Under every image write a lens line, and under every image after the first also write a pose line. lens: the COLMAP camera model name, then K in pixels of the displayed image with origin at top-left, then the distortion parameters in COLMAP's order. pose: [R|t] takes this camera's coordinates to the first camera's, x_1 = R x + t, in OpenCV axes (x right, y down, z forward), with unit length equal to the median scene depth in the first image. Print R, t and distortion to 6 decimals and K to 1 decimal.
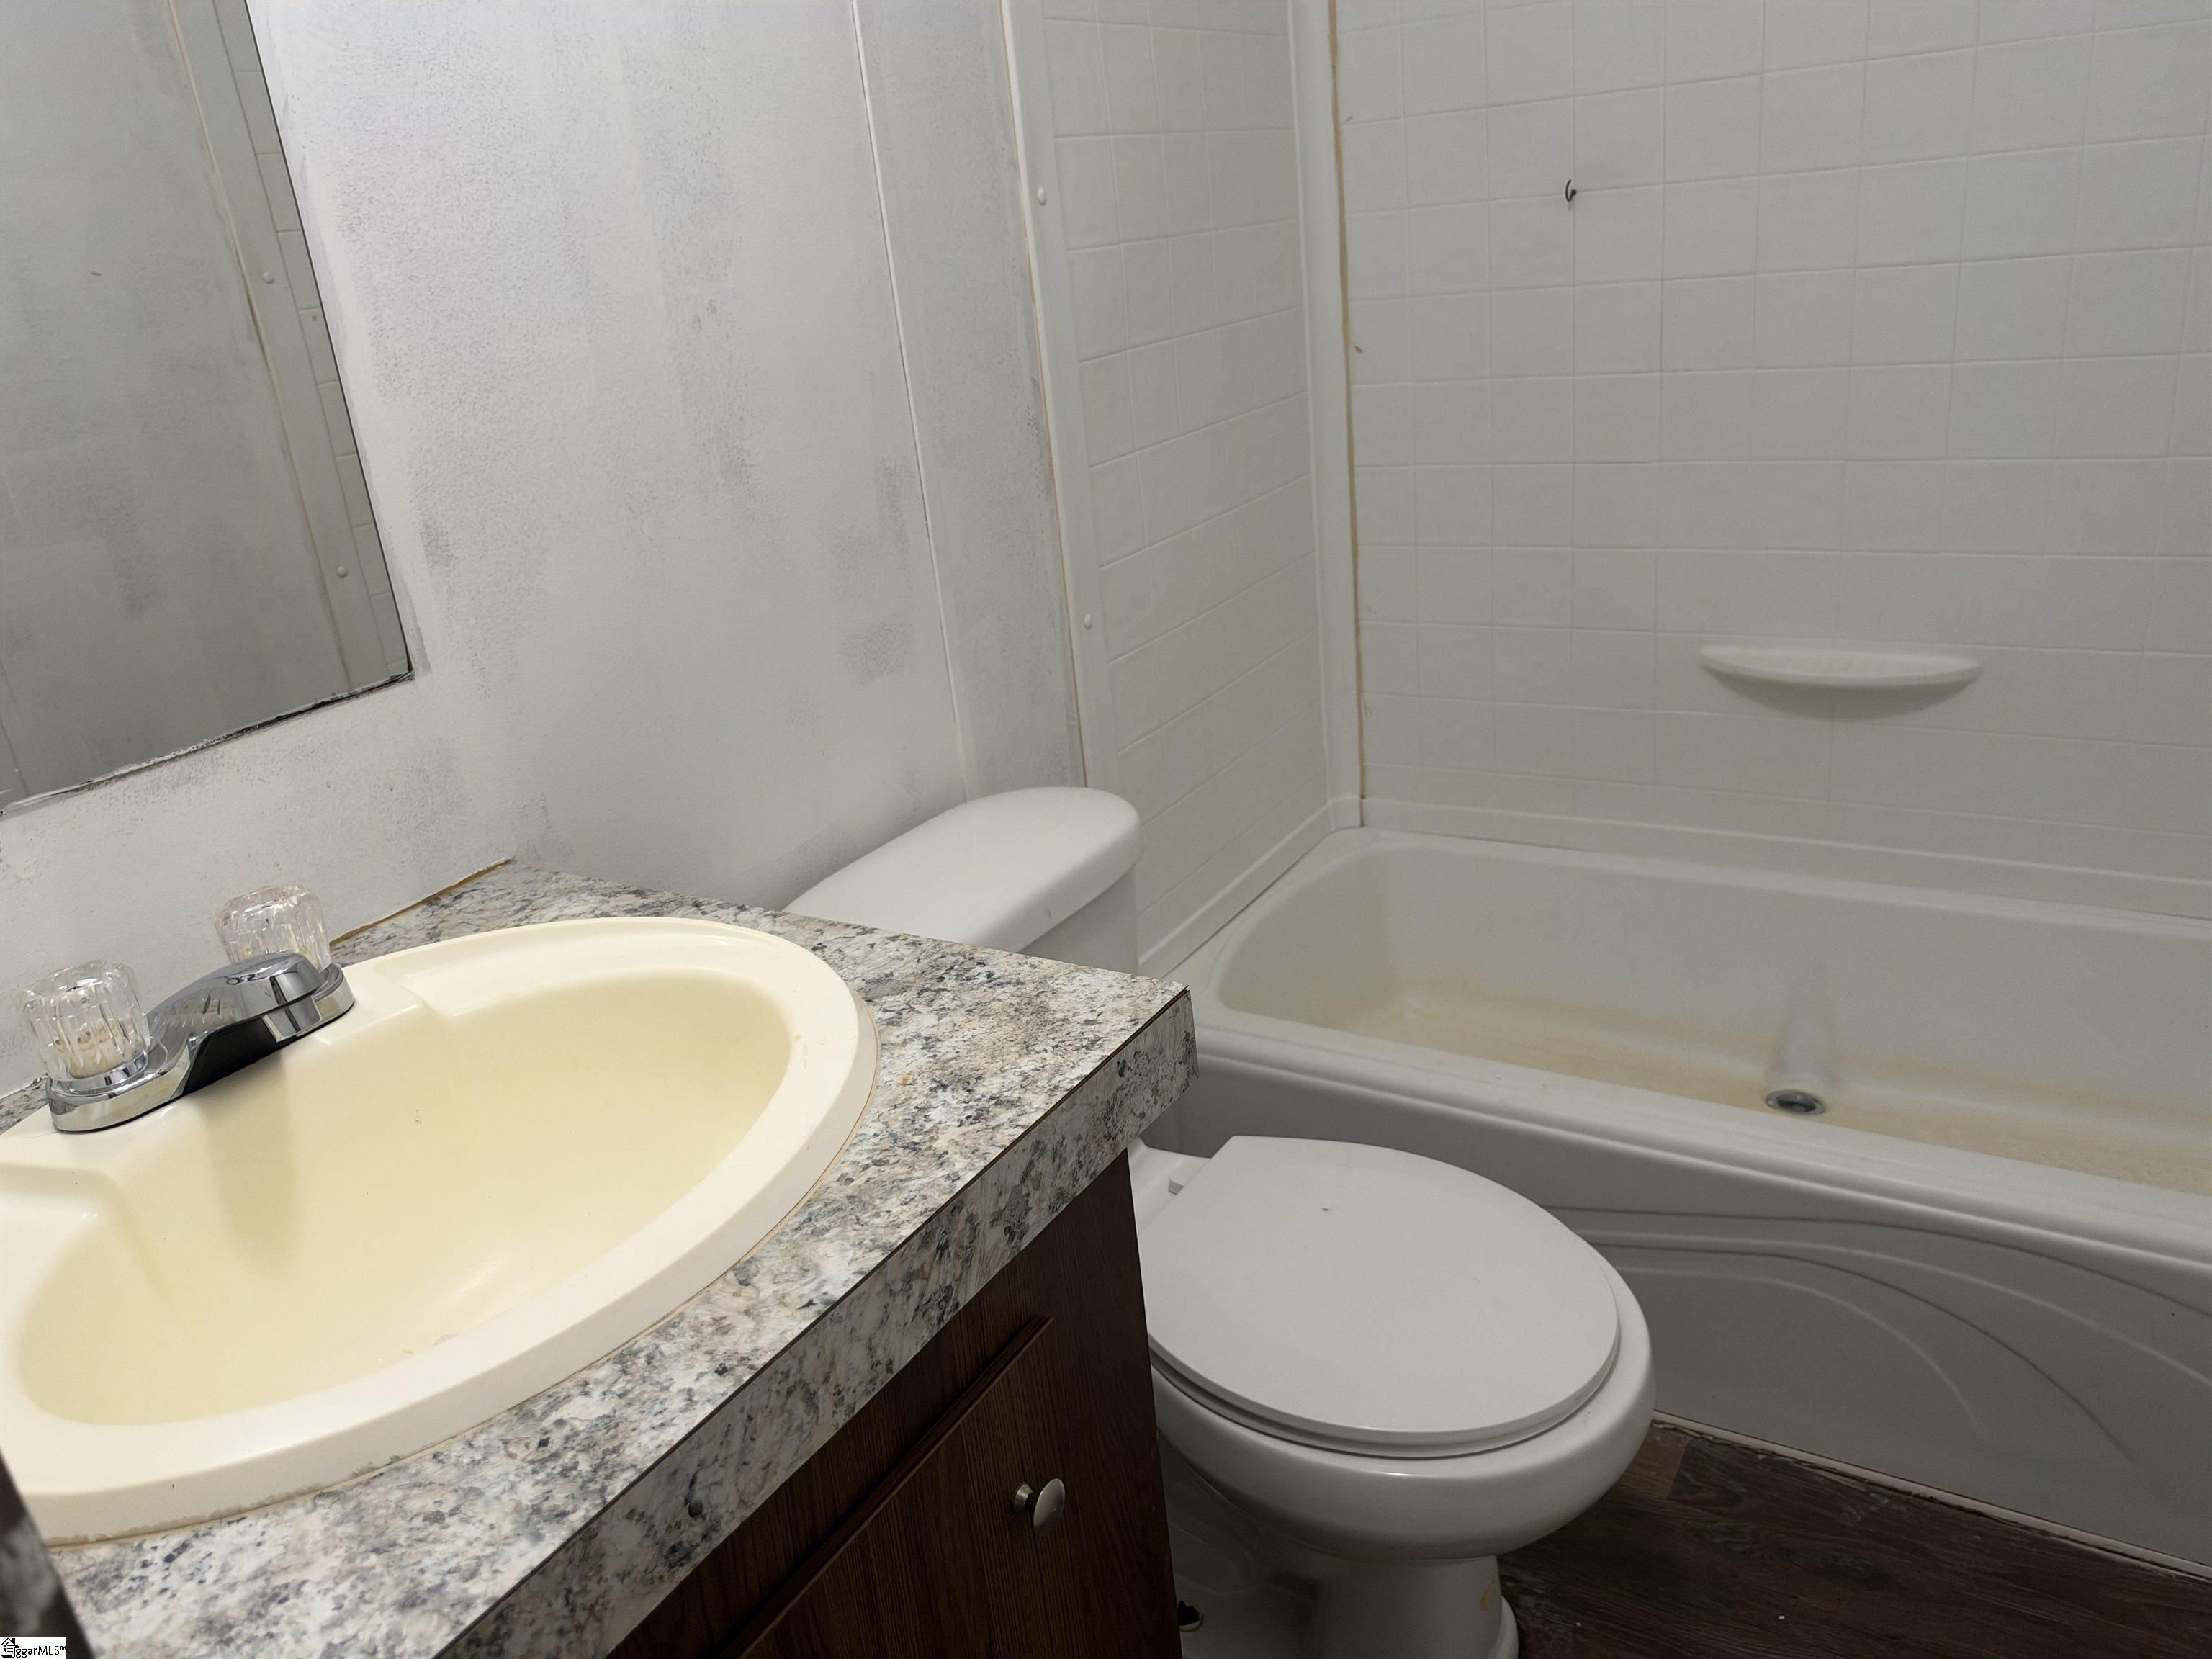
lens RADIAL K [[1618.9, 0, 1072.2], [0, 1618.9, 839.6], [0, 0, 1]] dist [0.026612, -0.055262]
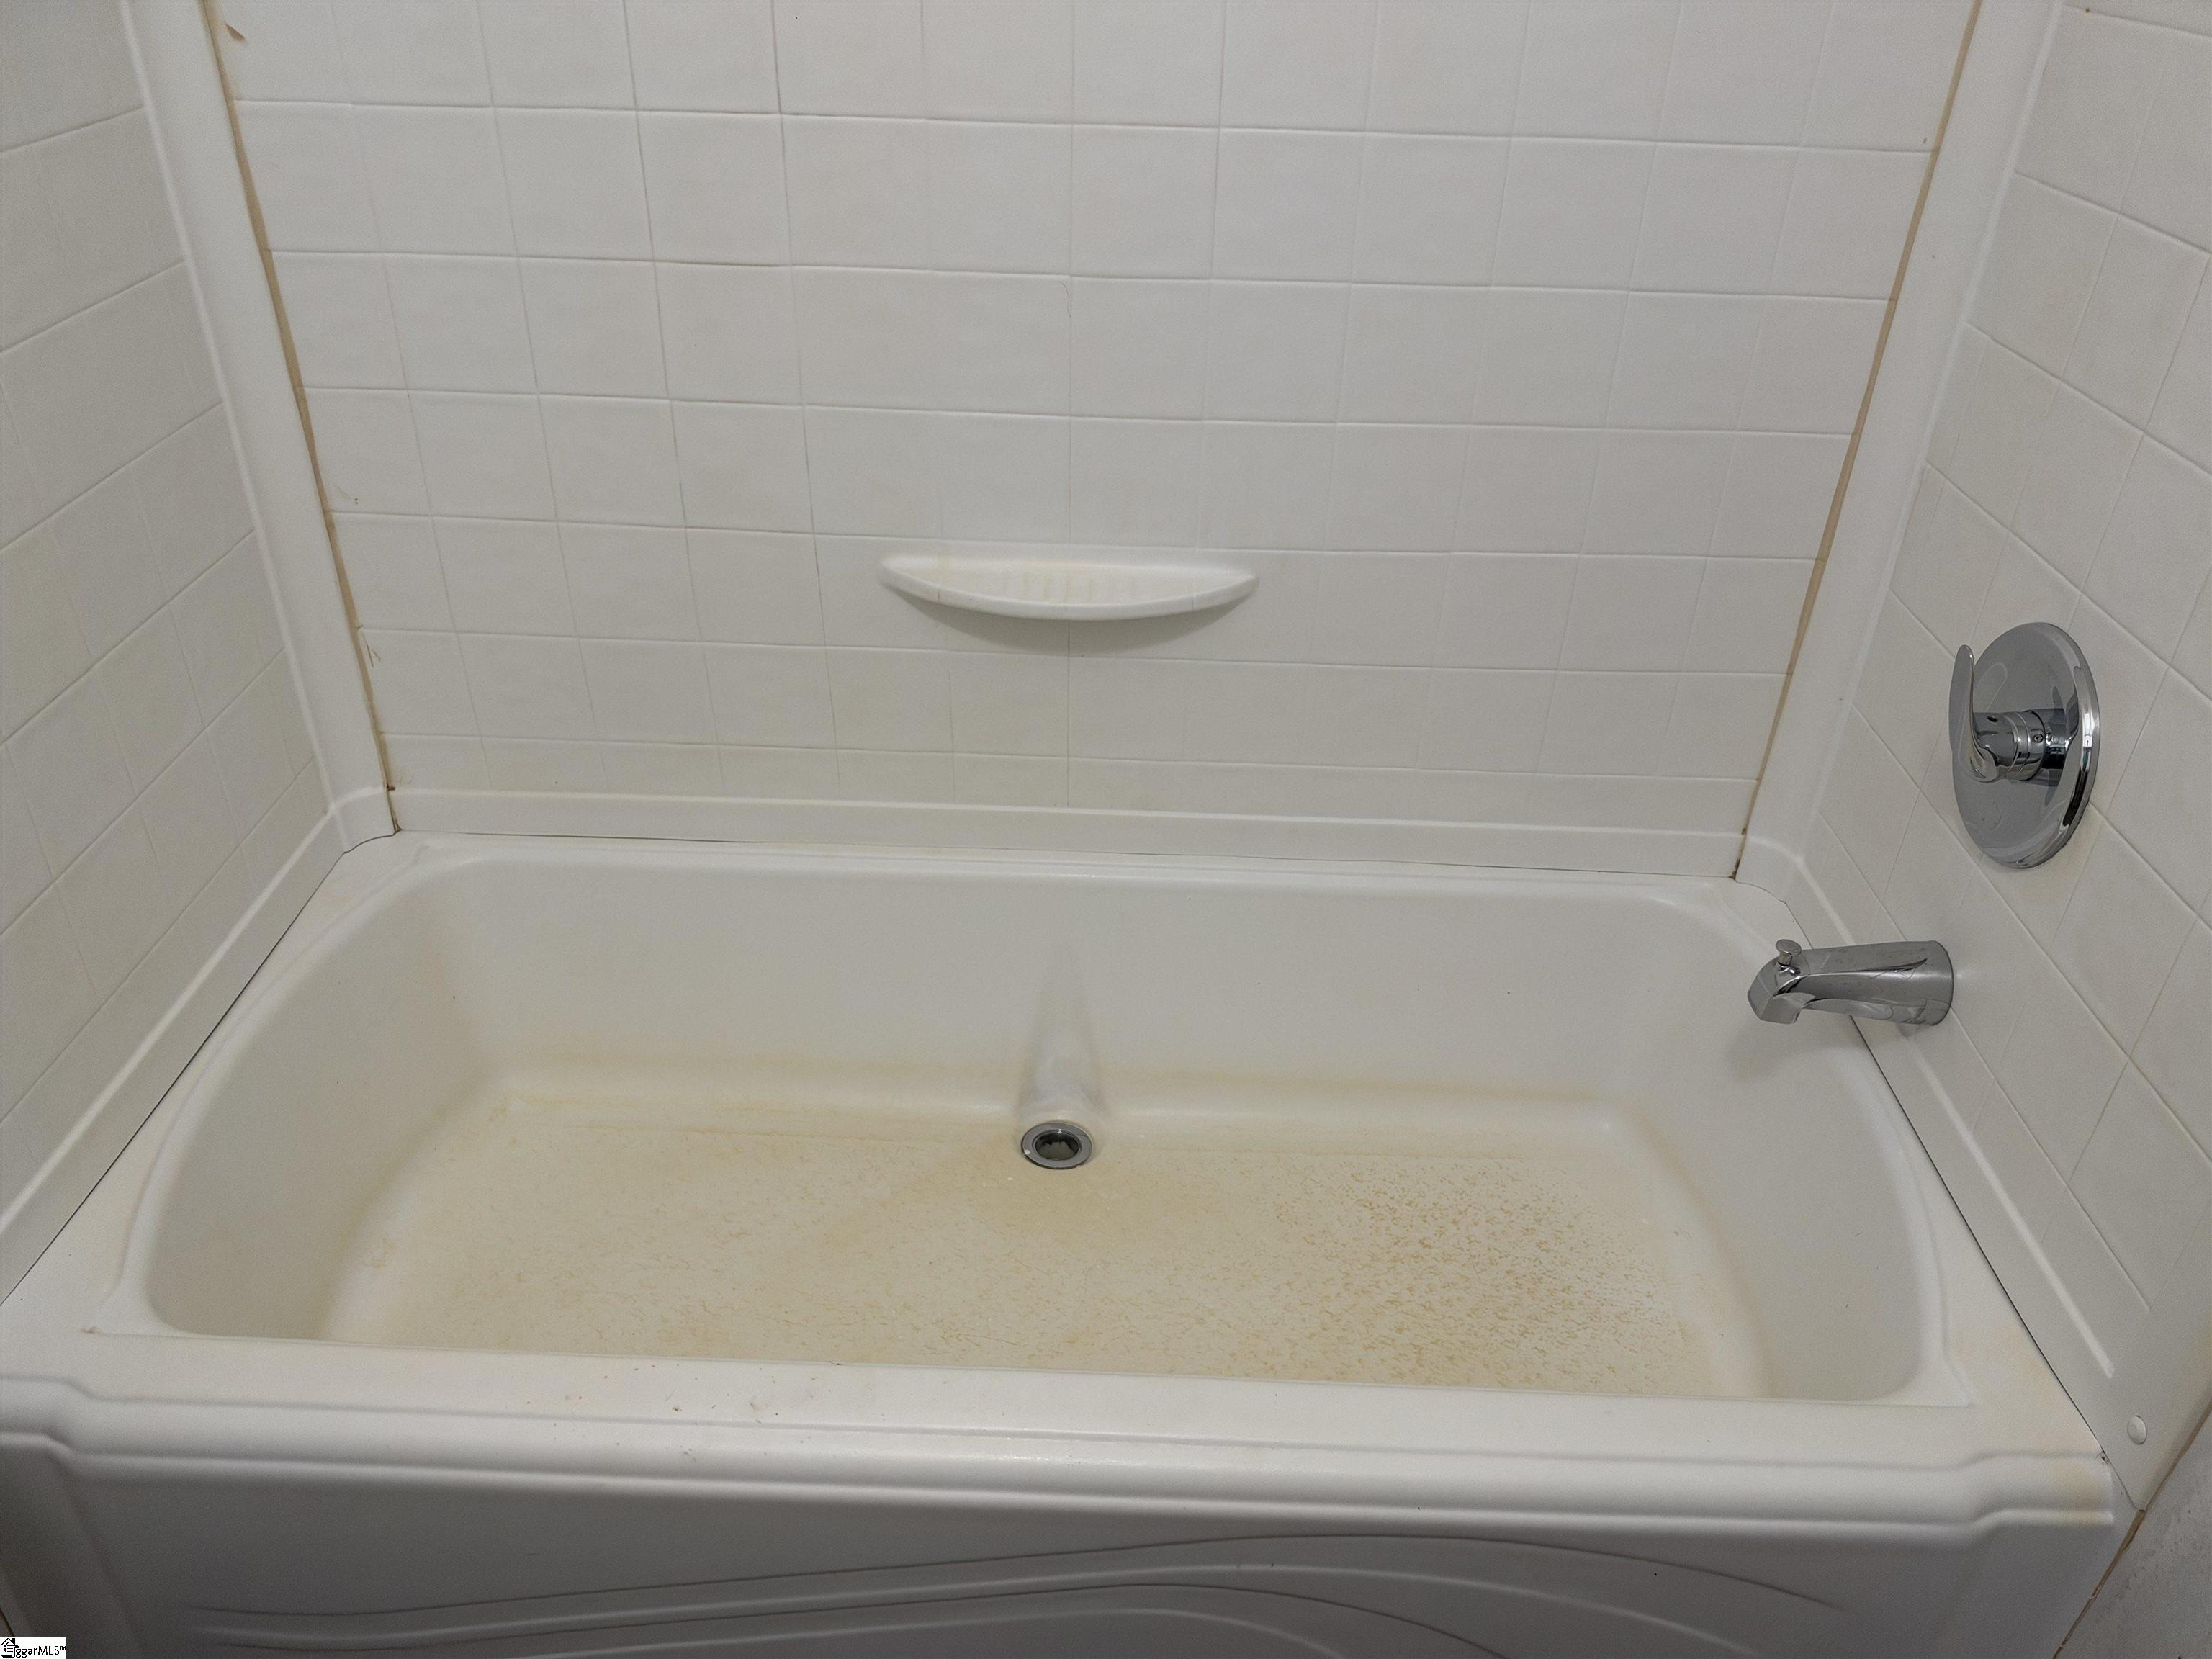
lens RADIAL K [[1618.9, 0, 1102.0], [0, 1618.9, 838.9], [0, 0, 1]] dist [0.026612, -0.055262]
pose [[0.848920, -0.169566, 0.500582, 0.198907], [0.080452, 0.977558, 0.194699, -0.224465], [-0.522362, -0.125011, 0.843511, 0.673641]]
